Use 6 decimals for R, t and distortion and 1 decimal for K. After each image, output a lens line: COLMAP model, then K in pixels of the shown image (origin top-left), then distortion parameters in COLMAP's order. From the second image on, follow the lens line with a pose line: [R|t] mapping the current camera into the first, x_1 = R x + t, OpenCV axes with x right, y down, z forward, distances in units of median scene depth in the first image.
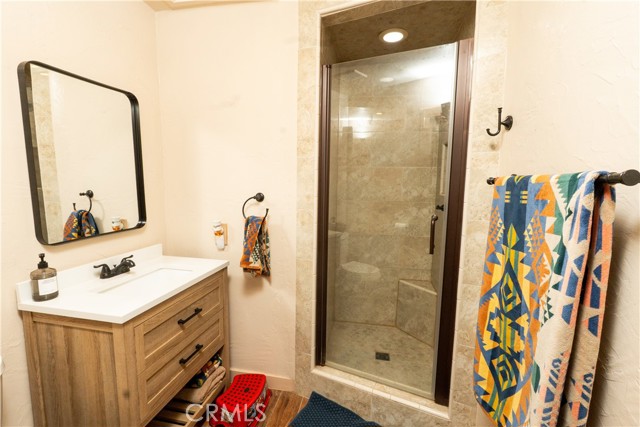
lens RADIAL K [[293.8, 0, 321.7], [0, 293.8, 213.1], [0, 0, 1]] dist [-0.007740, 0.002439]
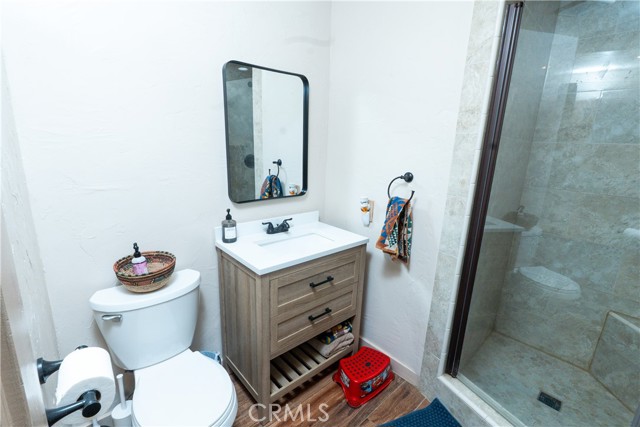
lens RADIAL K [[293.8, 0, 319.0], [0, 293.8, 214.0], [0, 0, 1]] dist [-0.007740, 0.002439]
pose [[0.803125, 0.154454, -0.575442, 0.111888], [-0.091953, 0.986375, 0.136416, -0.040885], [0.588671, -0.056645, 0.806385, 0.091733]]
